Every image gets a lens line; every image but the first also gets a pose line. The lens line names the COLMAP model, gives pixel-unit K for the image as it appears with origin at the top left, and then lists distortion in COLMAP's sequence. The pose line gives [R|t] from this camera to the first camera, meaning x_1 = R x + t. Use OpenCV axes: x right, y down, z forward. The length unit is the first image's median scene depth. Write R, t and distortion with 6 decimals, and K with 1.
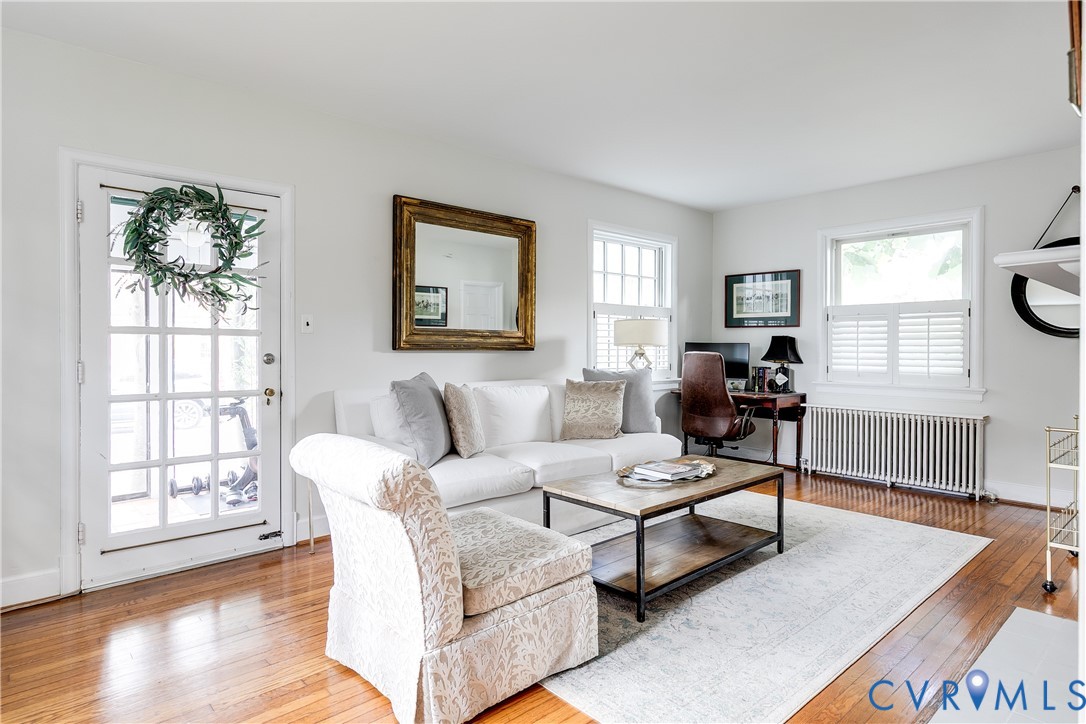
lens RADIAL K [[579.1, 0, 543.0], [0, 579.1, 362.0], [0, 0, 1]] dist [0.040255, -0.000028]
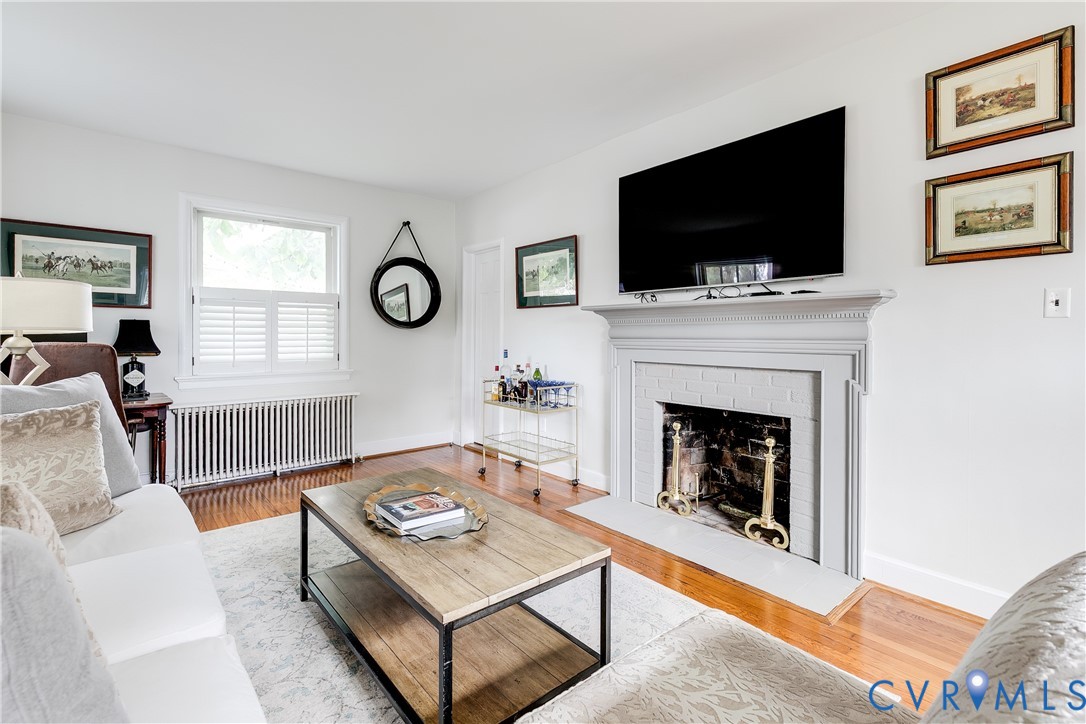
lens RADIAL K [[498.6, 0, 547.3], [0, 498.6, 339.8], [0, 0, 1]] dist [0.001315, 0.000183]
pose [[0.013389, -0.006439, 0.999890, -0.237228], [0.032117, 0.999466, 0.006006, -0.007366], [-0.999394, 0.032033, 0.013589, 0.527569]]
